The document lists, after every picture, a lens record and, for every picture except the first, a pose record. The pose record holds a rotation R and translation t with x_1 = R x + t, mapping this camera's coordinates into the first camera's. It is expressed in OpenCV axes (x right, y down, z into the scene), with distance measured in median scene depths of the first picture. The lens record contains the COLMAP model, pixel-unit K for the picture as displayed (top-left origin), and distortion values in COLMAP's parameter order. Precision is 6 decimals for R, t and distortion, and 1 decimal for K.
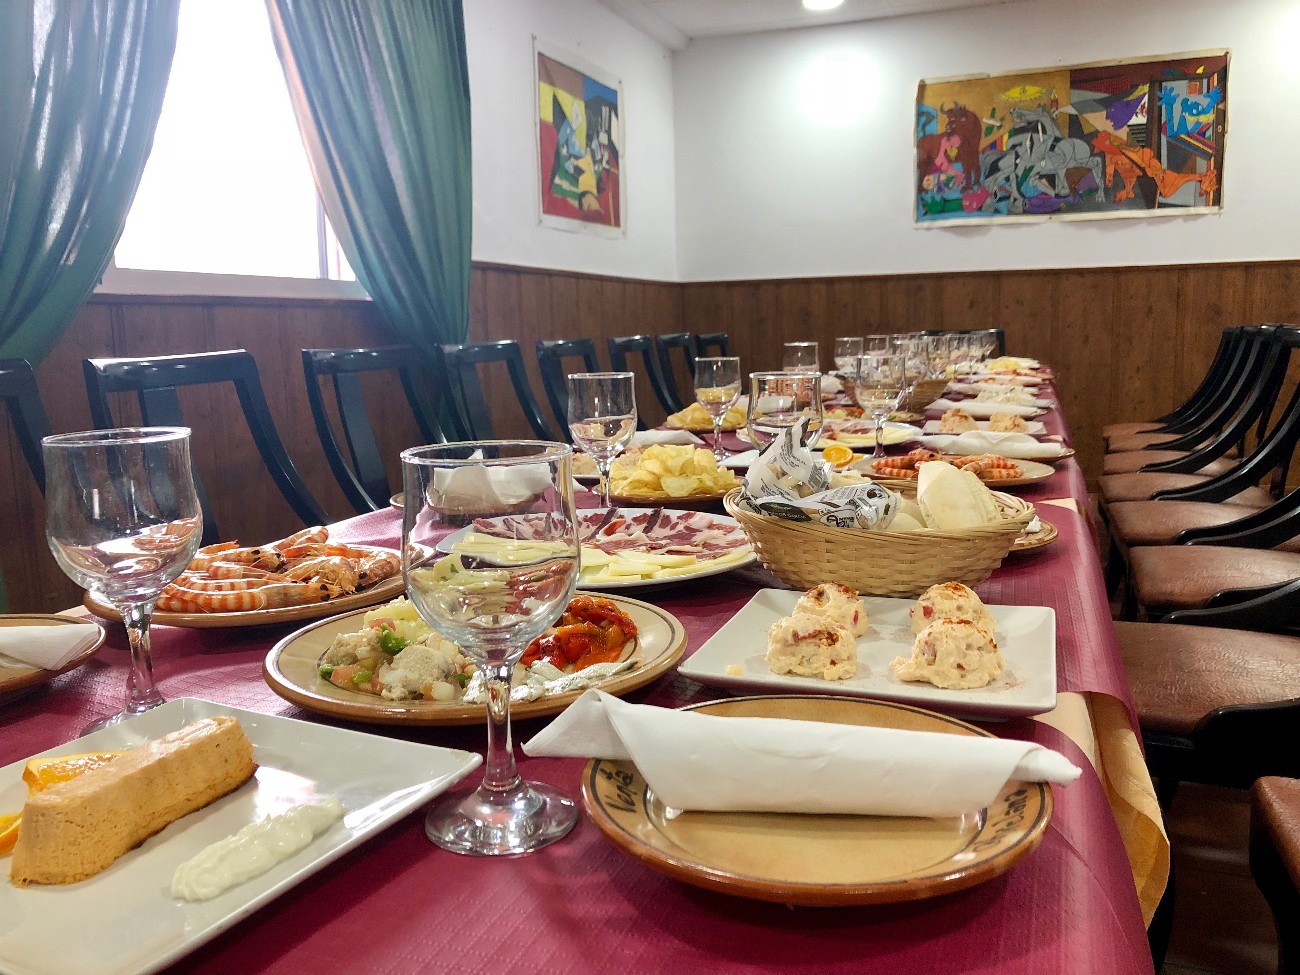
lens RADIAL K [[1118.1, 0, 651.7], [0, 1118.1, 445.1], [0, 0, 1]] dist [-0.050980, 0.132688]
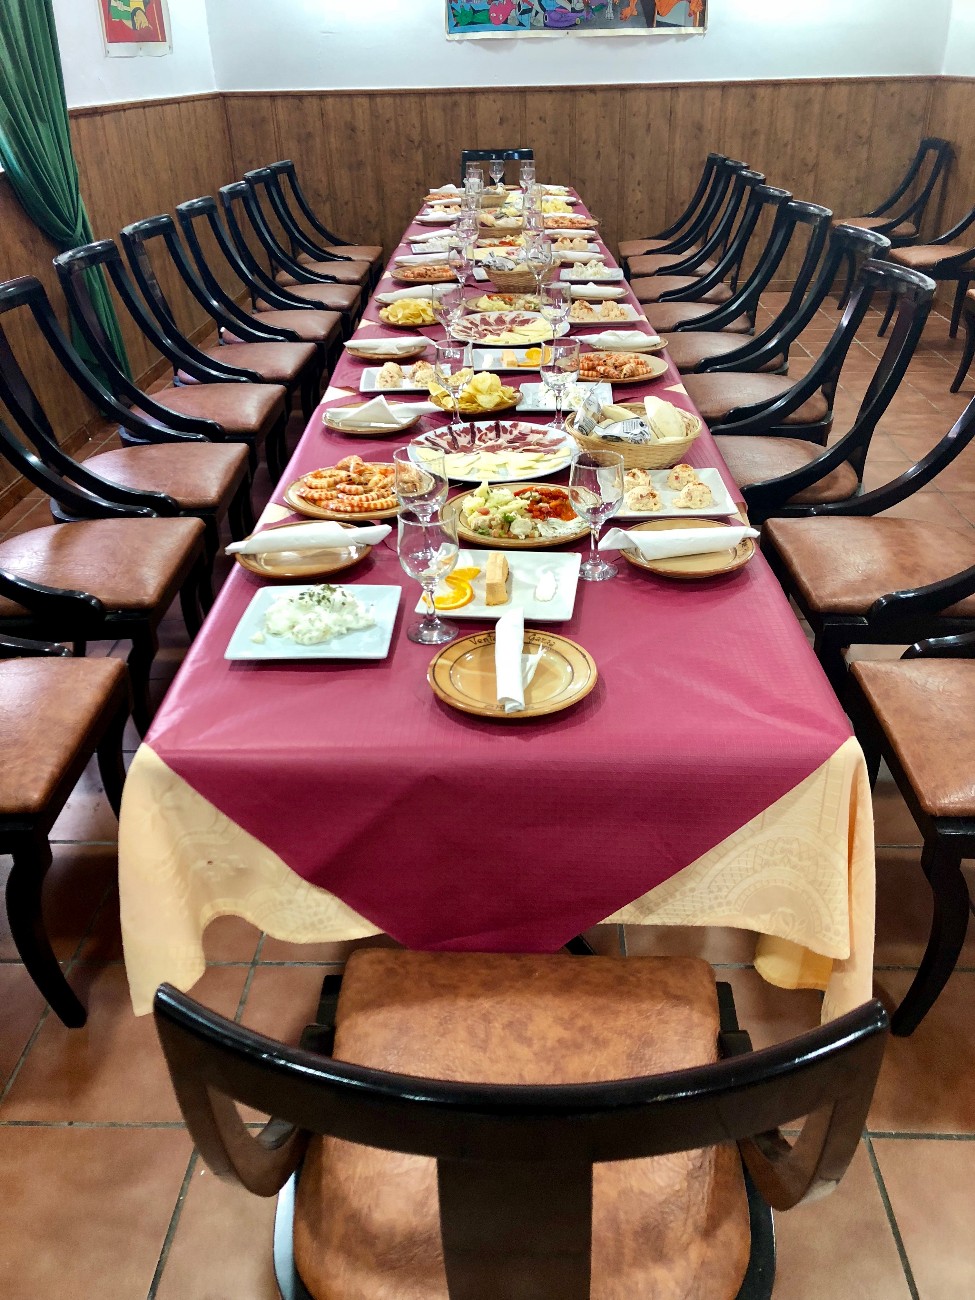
lens RADIAL K [[1106.0, 0, 487.5], [0, 1106.0, 650.0], [0, 0, 1]] dist [0.107168, -0.114261]
pose [[0.943958, -0.164712, 0.286031, -0.148760], [0.044448, 0.922128, 0.384324, -0.075487], [-0.327060, -0.350072, 0.877771, -0.192508]]
